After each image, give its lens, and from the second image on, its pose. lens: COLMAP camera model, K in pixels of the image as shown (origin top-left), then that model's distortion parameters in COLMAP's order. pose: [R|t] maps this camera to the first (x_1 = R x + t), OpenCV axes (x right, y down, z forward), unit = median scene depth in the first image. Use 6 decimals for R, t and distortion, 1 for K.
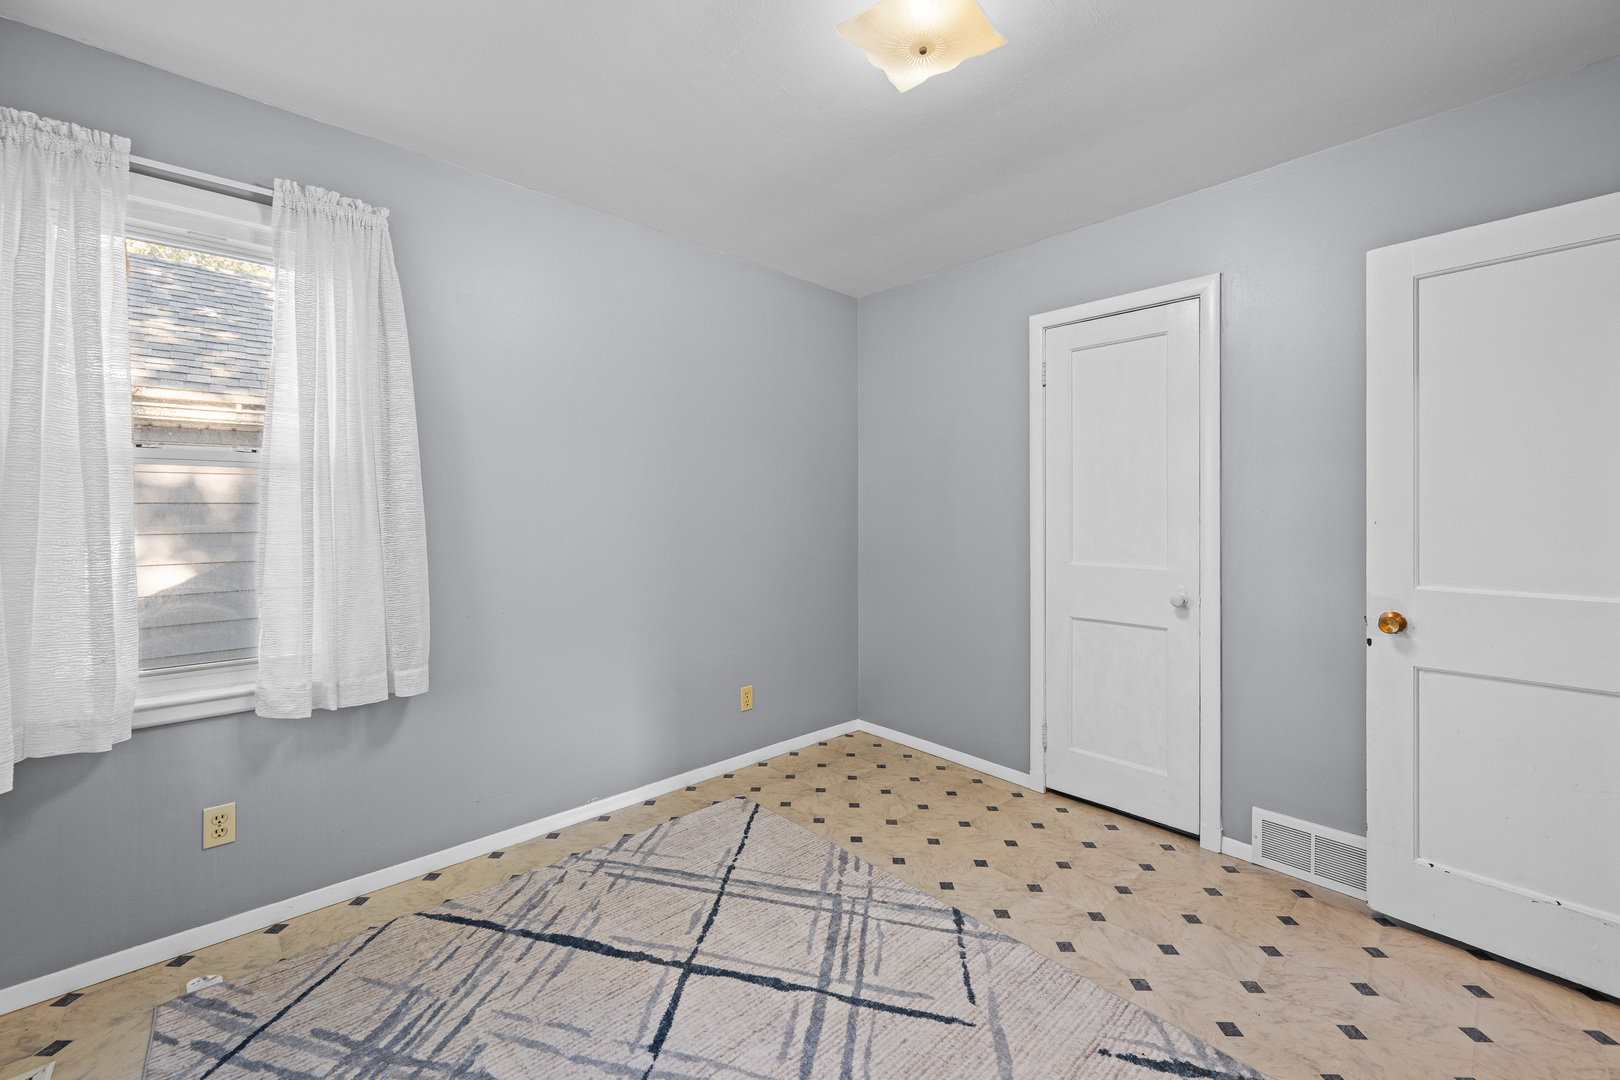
lens RADIAL K [[677.5, 0, 759.4], [0, 677.5, 507.6], [0, 0, 1]] dist [-0.000179, -0.000346]
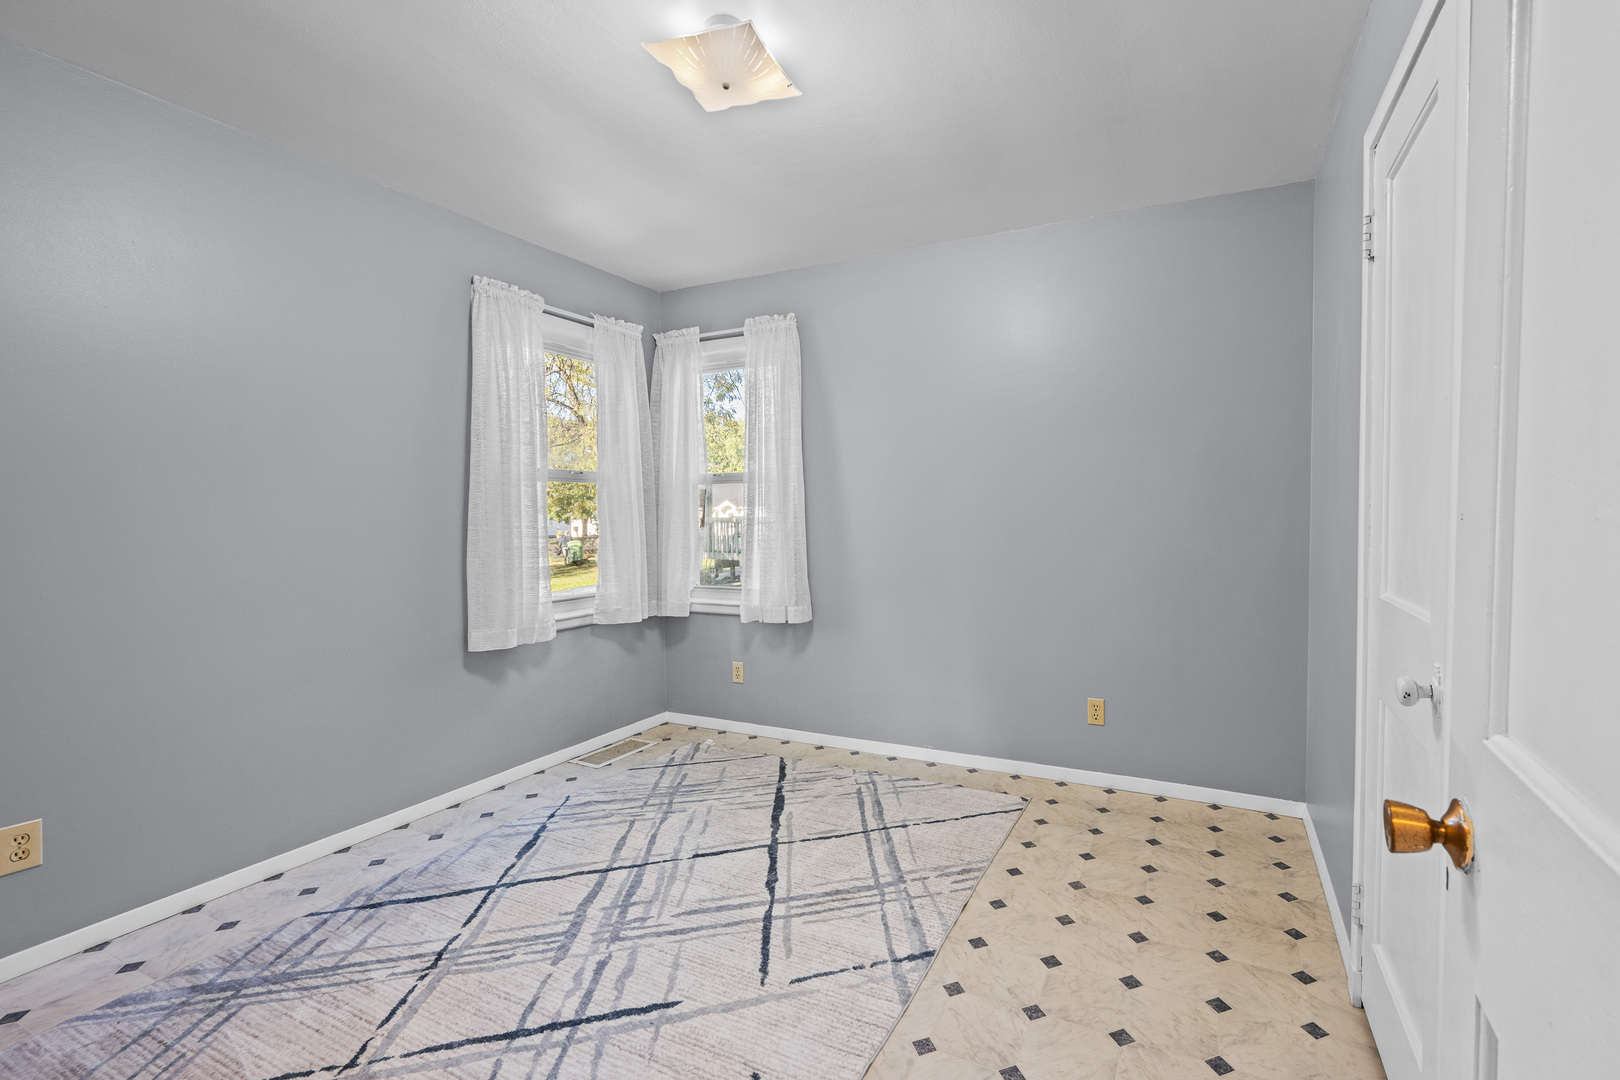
lens RADIAL K [[672.3, 0, 870.6], [0, 672.3, 528.4], [0, 0, 1]] dist [-0.001483, -0.000078]
pose [[0.394407, 0.022852, -0.918652, 1.016729], [0.014470, 0.999412, 0.031074, 0.011026], [0.918822, -0.025549, 0.393844, 0.575097]]
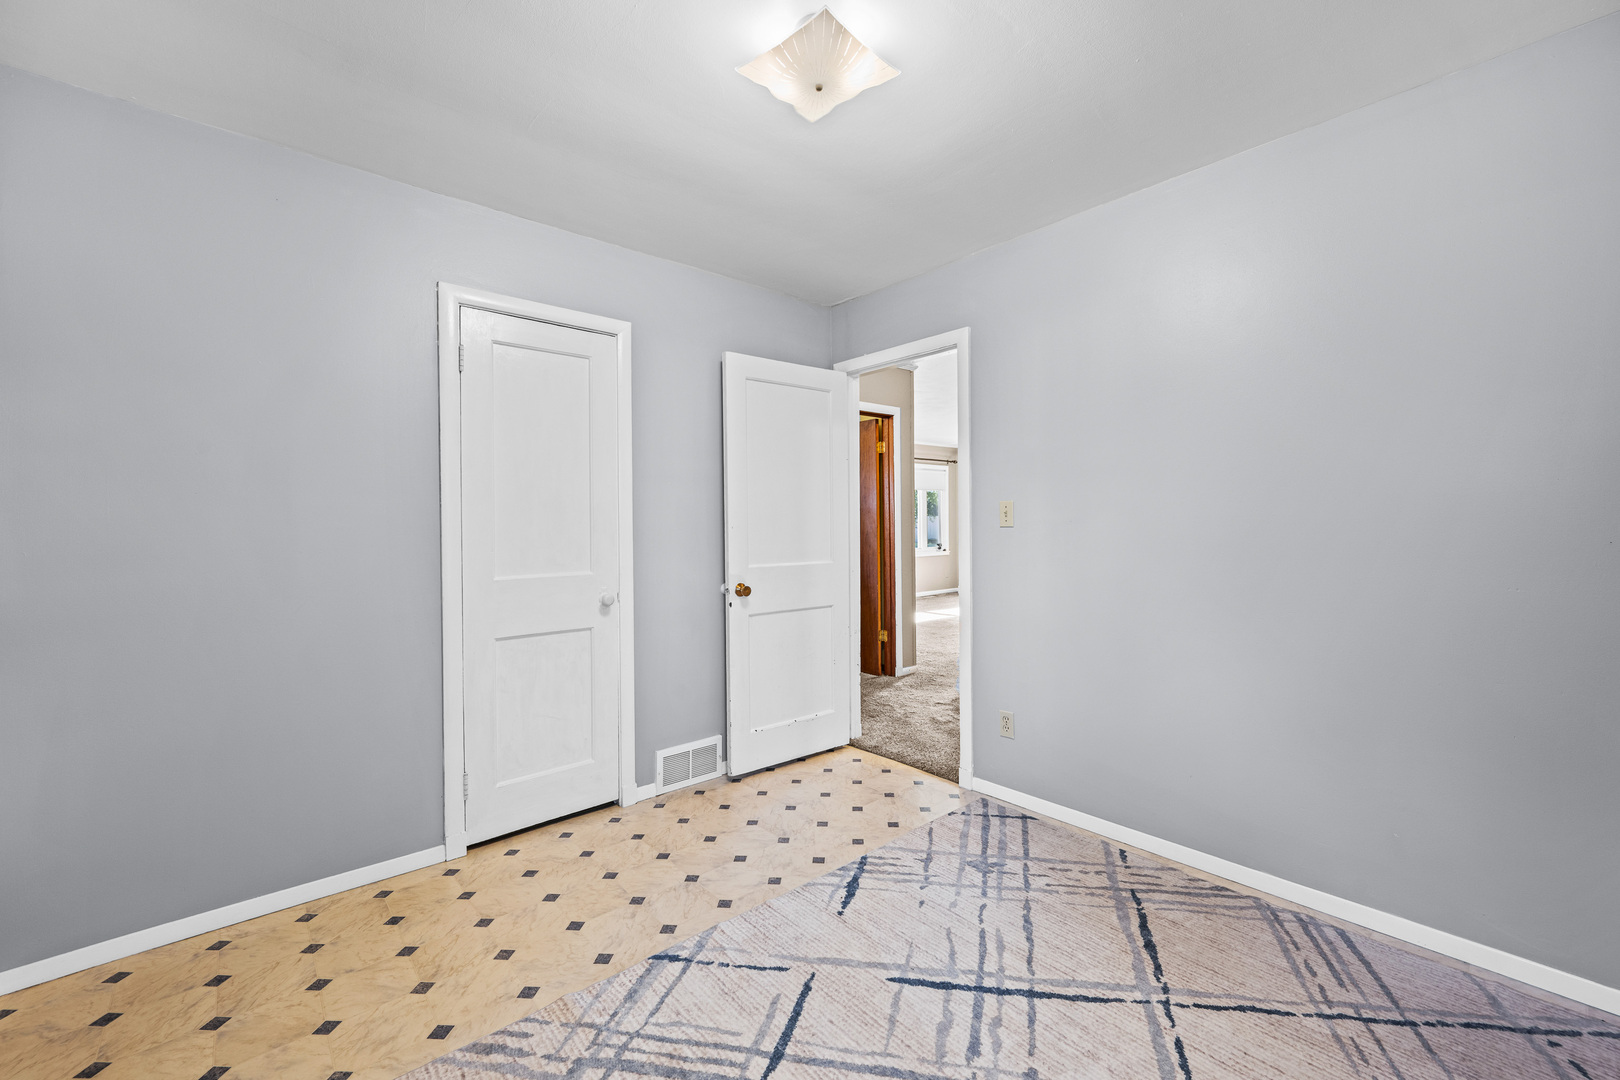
lens RADIAL K [[672.3, 0, 870.6], [0, 672.3, 528.4], [0, 0, 1]] dist [-0.001483, -0.000078]
pose [[-0.083686, -0.011602, 0.996425, -0.608197], [0.000571, 0.999931, 0.011691, 0.005975], [-0.996492, 0.001547, -0.083674, 0.757265]]
